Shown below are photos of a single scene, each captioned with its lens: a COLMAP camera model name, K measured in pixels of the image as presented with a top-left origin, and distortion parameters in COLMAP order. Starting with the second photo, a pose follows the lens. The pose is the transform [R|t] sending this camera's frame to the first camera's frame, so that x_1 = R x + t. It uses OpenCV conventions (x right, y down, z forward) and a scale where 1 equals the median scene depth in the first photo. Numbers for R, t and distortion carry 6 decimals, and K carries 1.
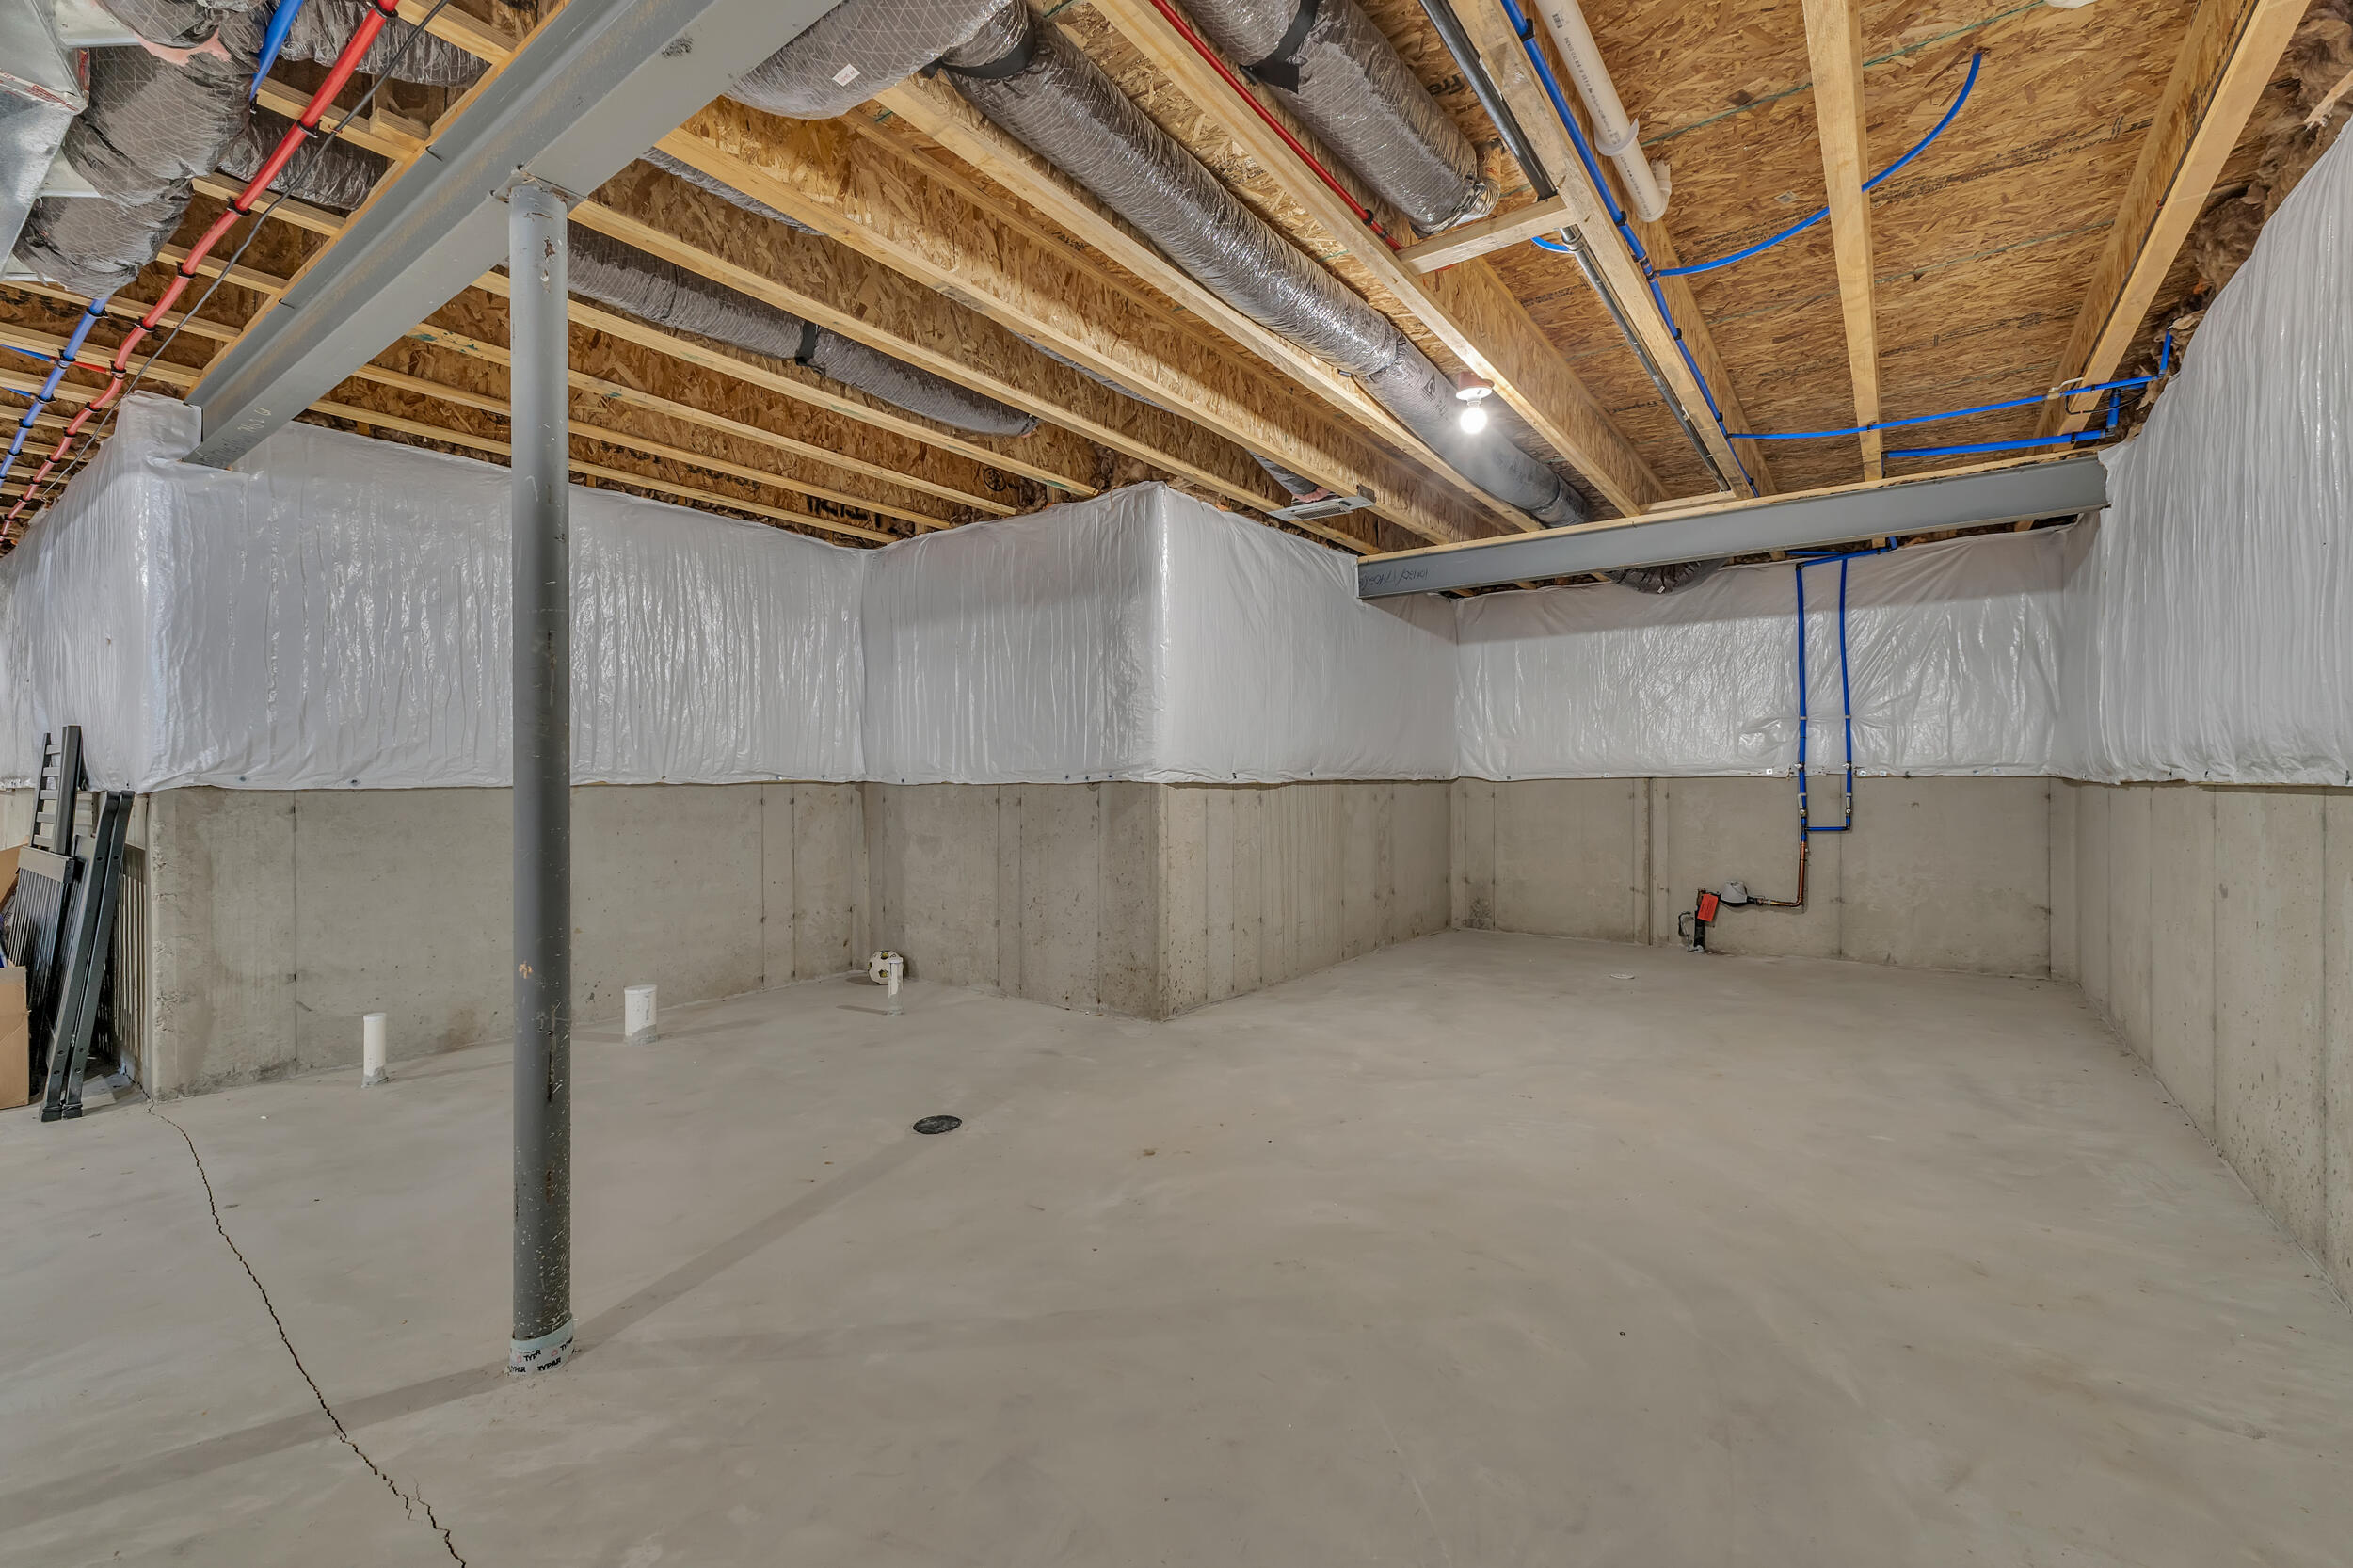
lens RADIAL K [[988.9, 0, 1176.6], [0, 988.9, 785.1], [0, 0, 1]] dist [0.010053, 0.000037]
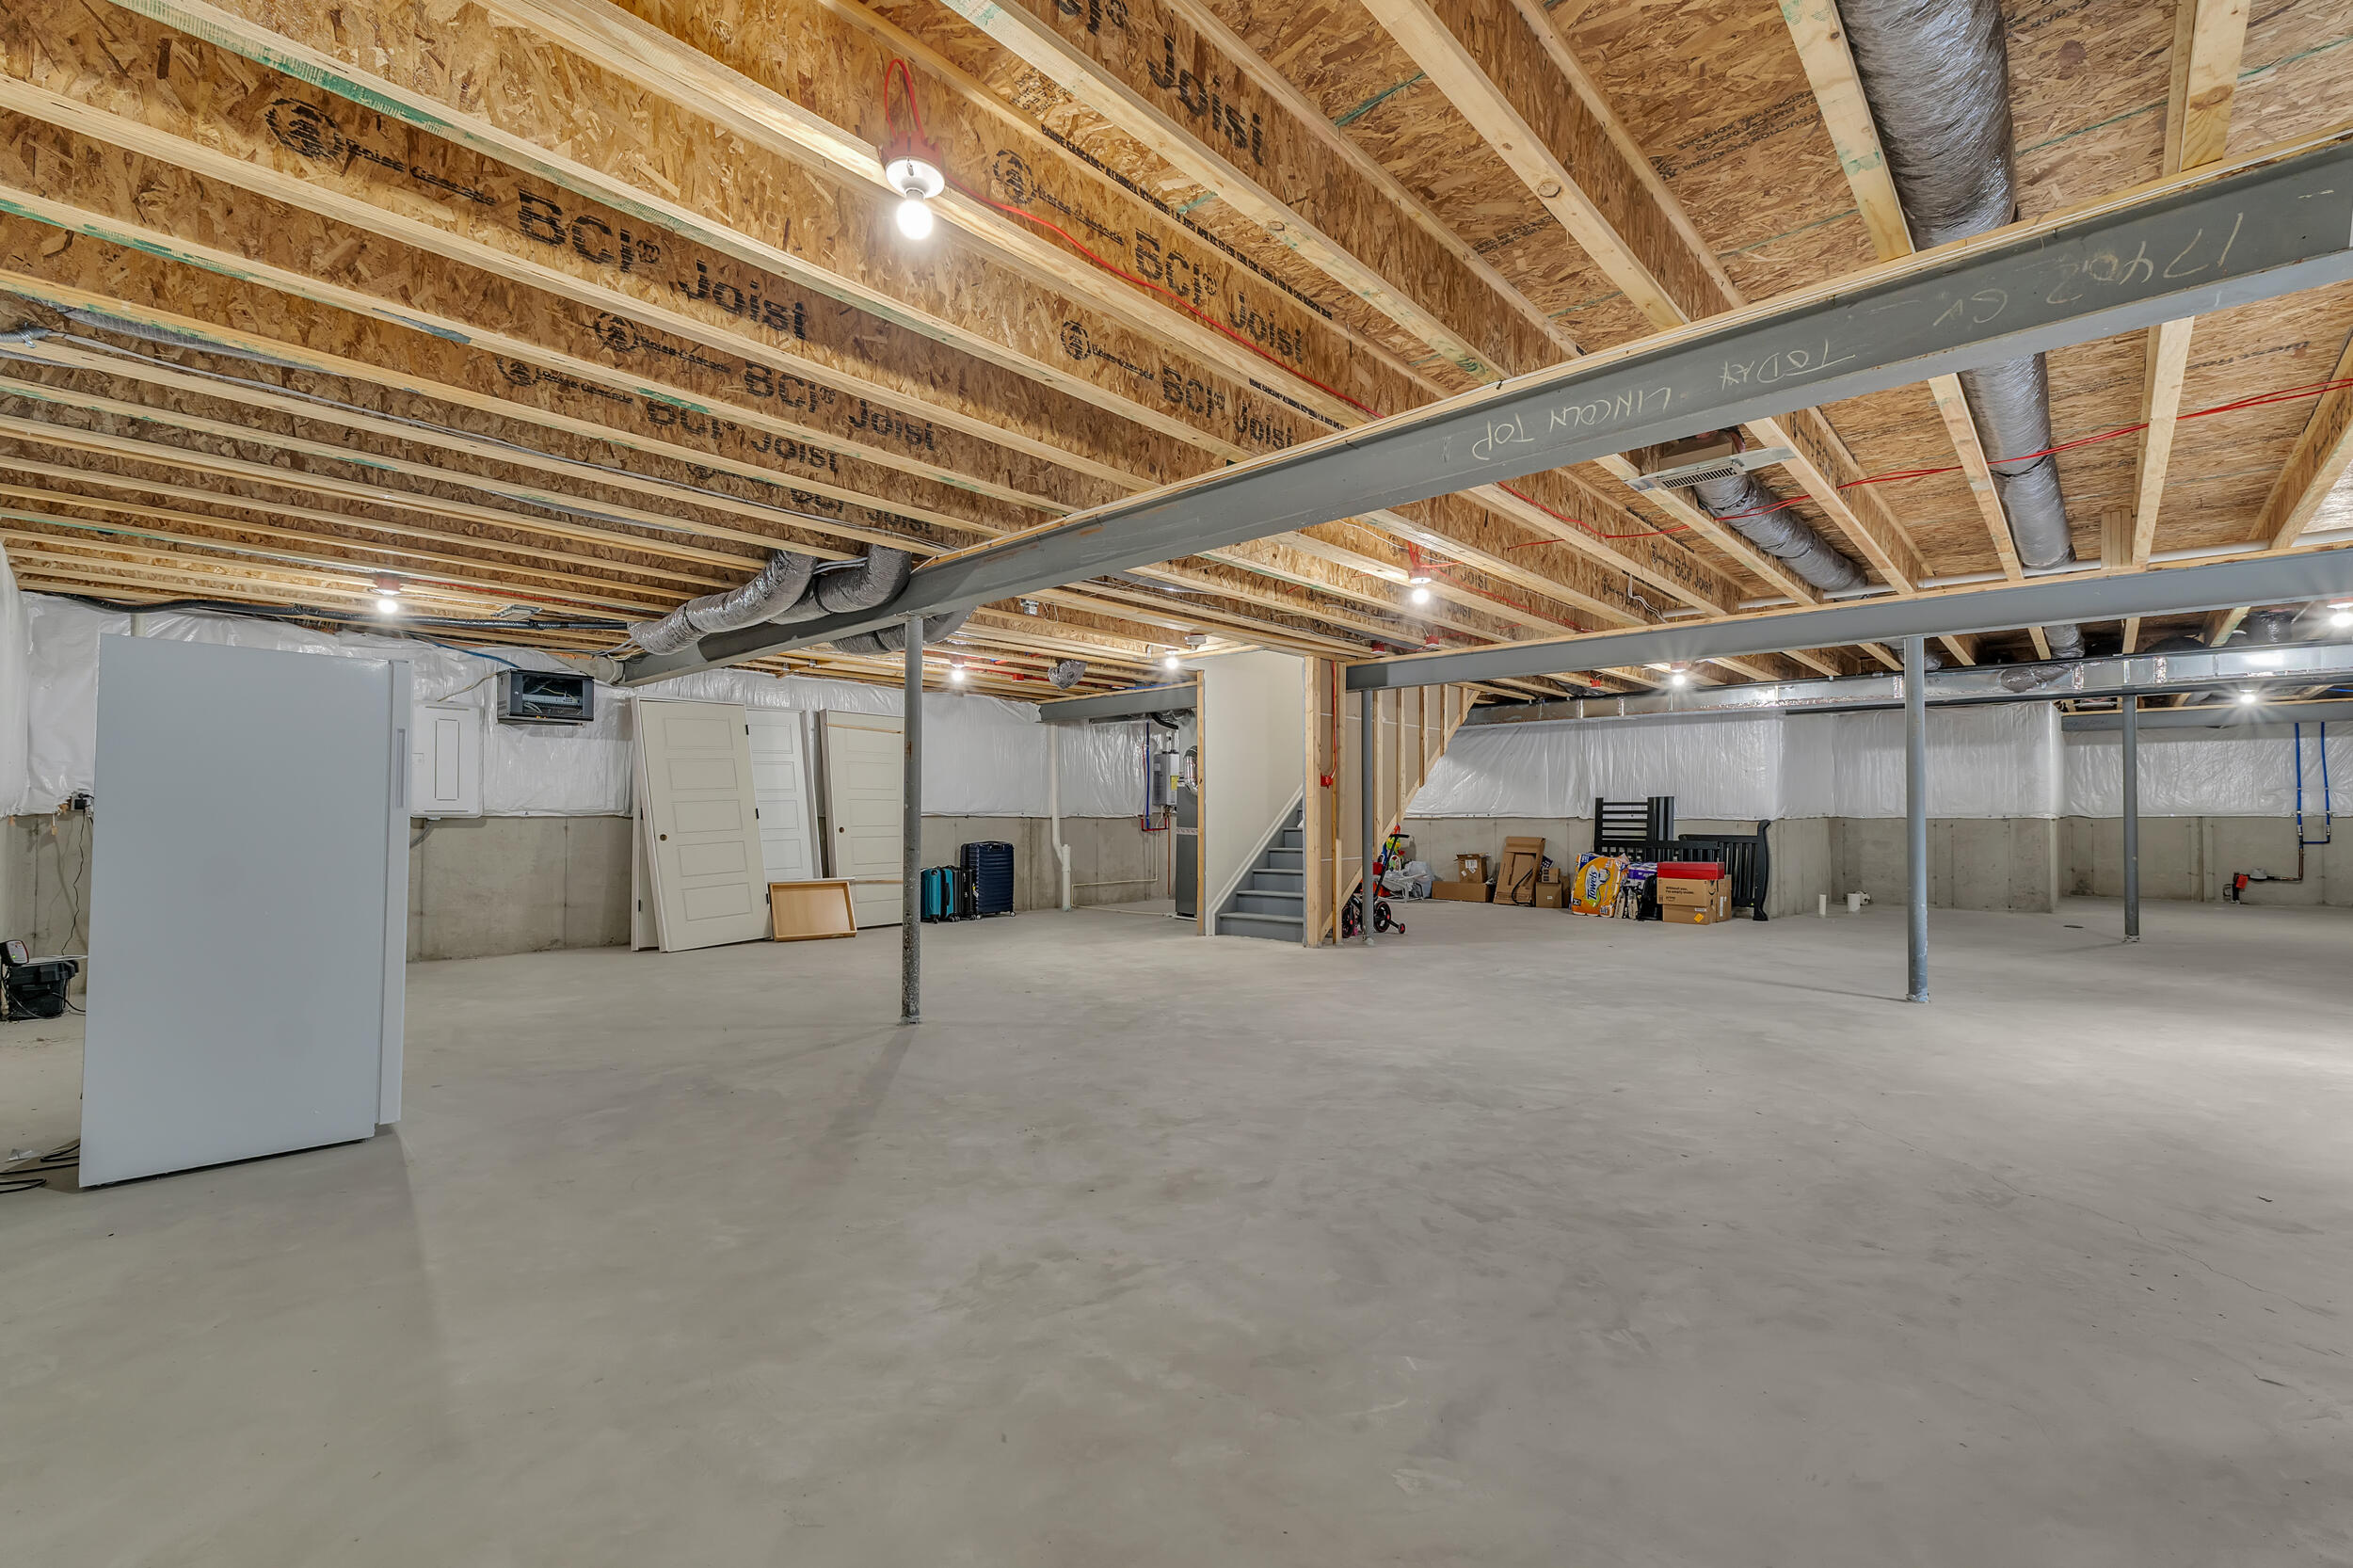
lens RADIAL K [[988.9, 0, 1173.9], [0, 988.9, 789.6], [0, 0, 1]] dist [0.010053, 0.000037]
pose [[0.995365, 0.003084, -0.096116, -1.272737], [-0.005380, 0.999706, -0.023642, -0.003512], [0.096015, 0.024050, 0.995089, -1.103139]]
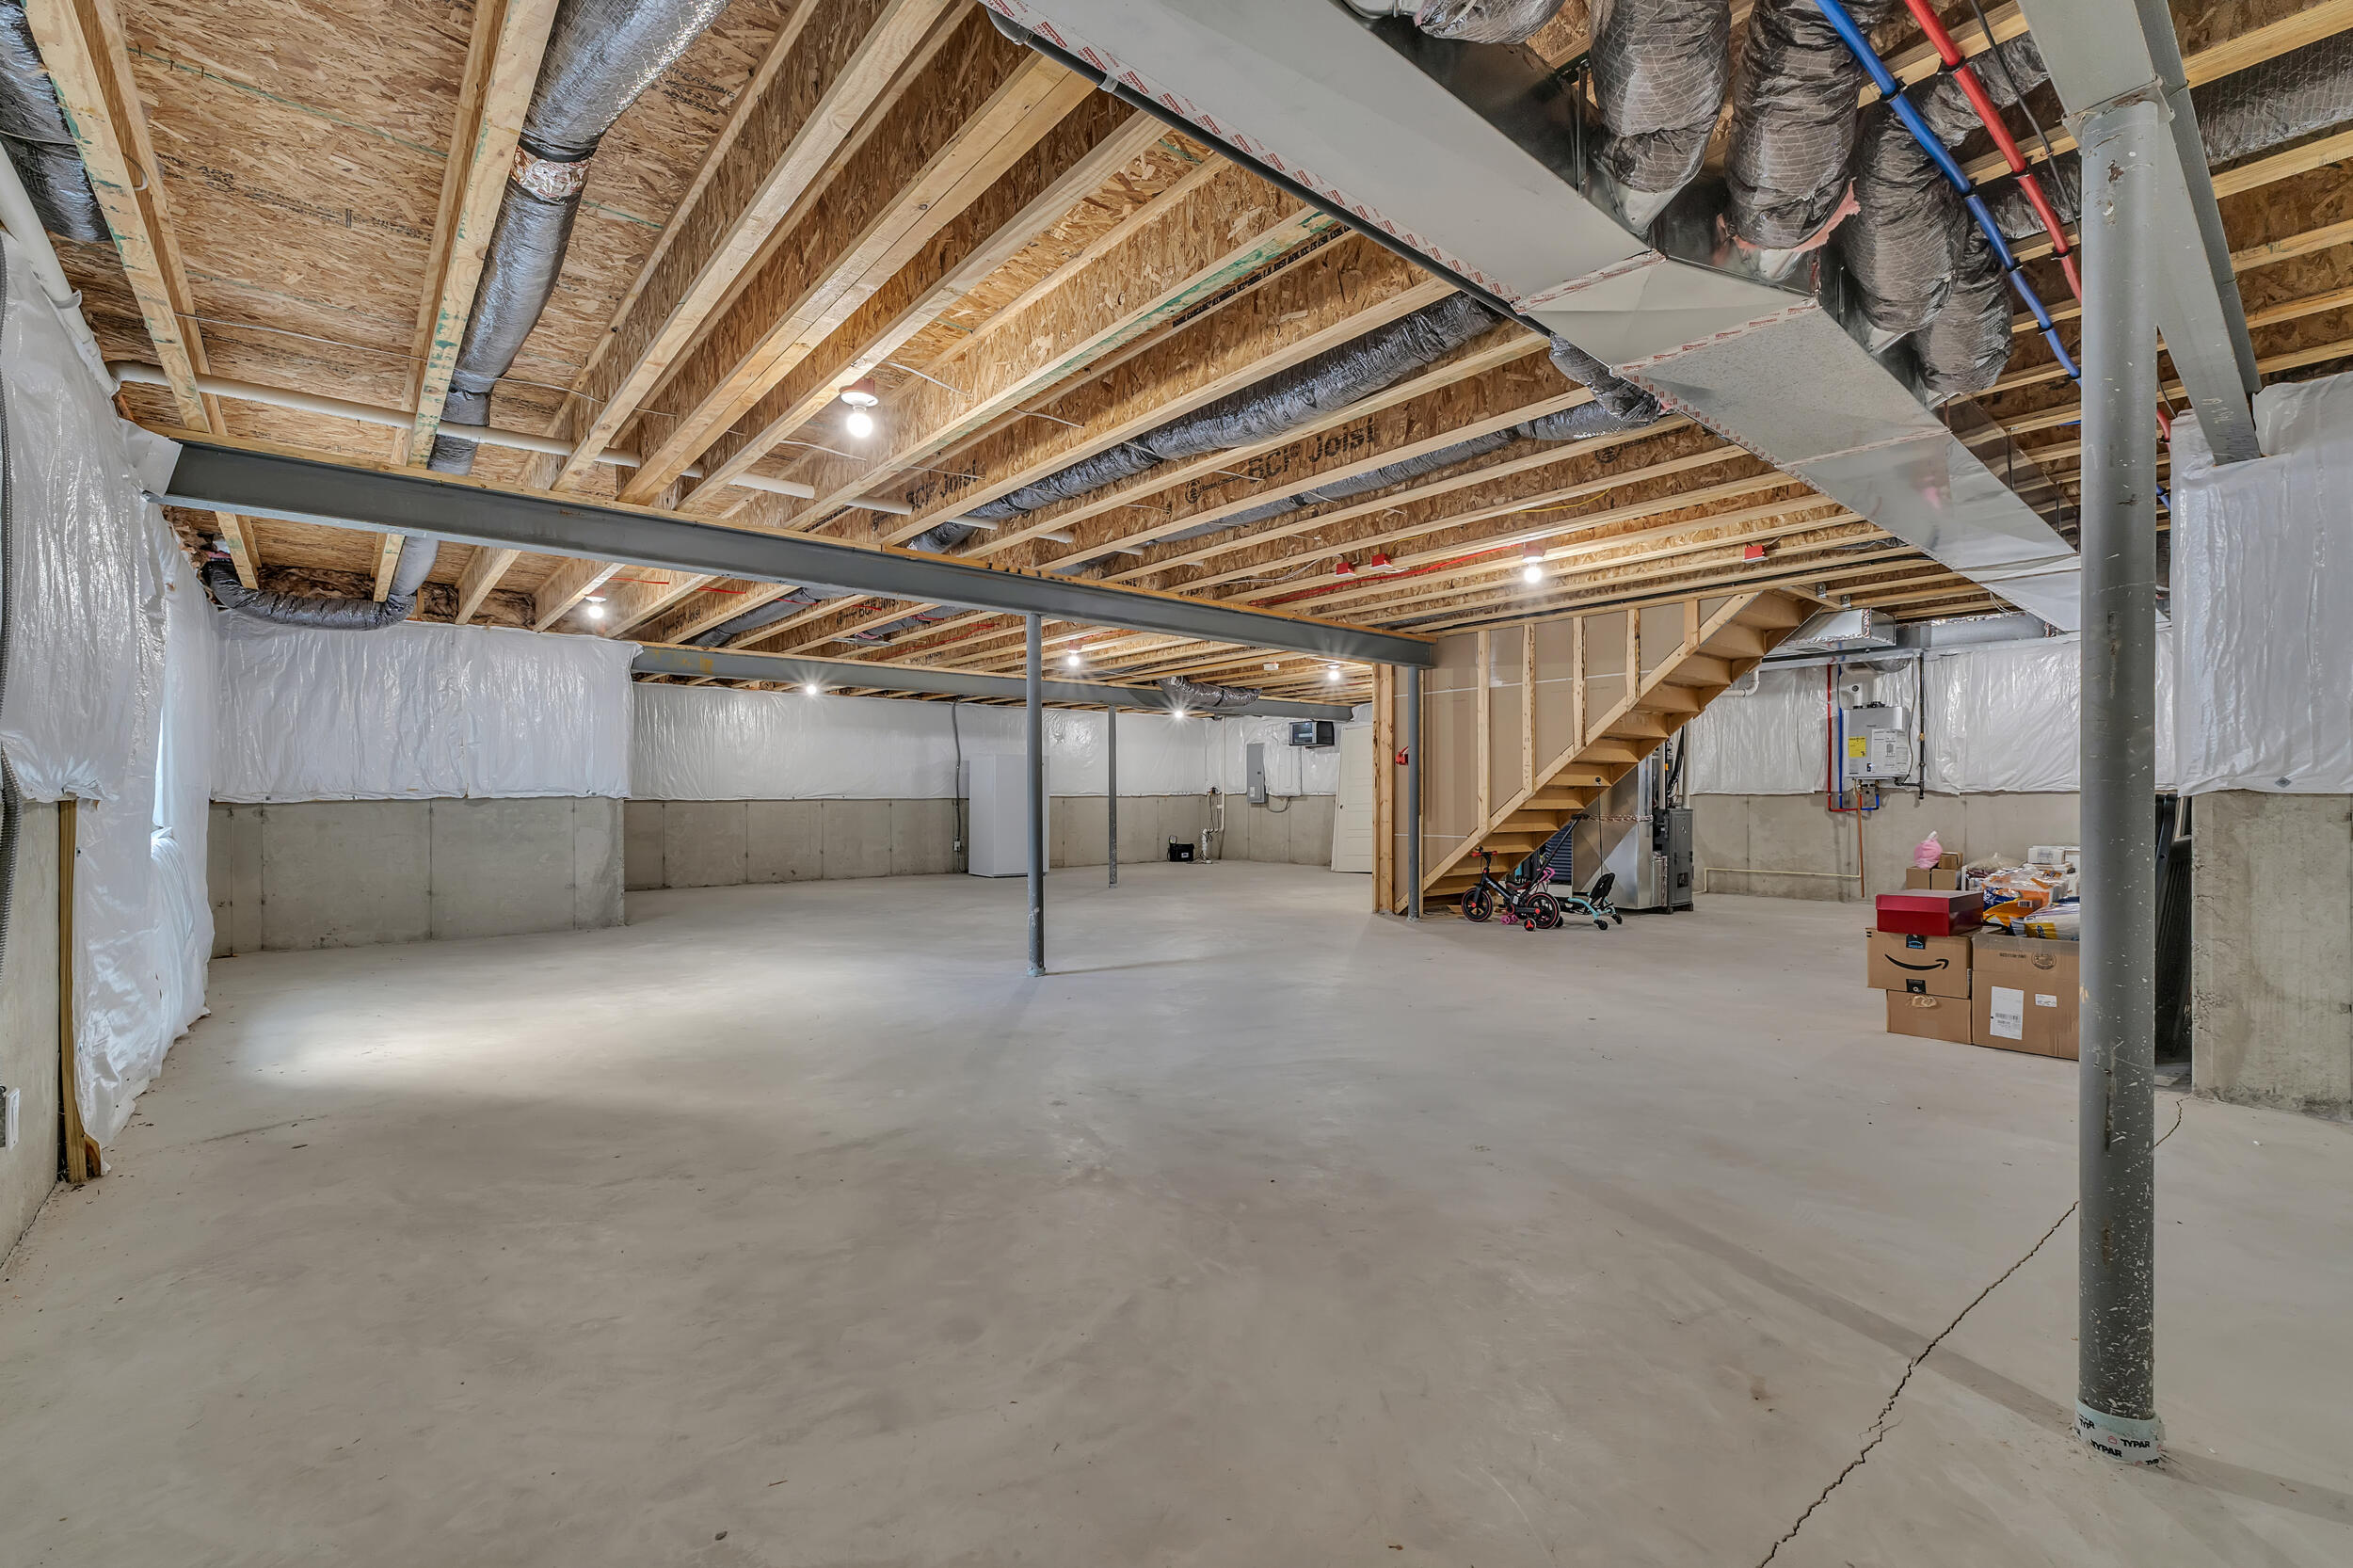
lens RADIAL K [[988.9, 0, 1179.5], [0, 988.9, 797.8], [0, 0, 1]] dist [0.010053, 0.000037]
pose [[-0.223161, 0.004499, -0.974771, 0.264667], [0.004617, 0.999983, 0.003558, 0.000835], [0.974771, -0.003706, -0.223178, 0.260422]]
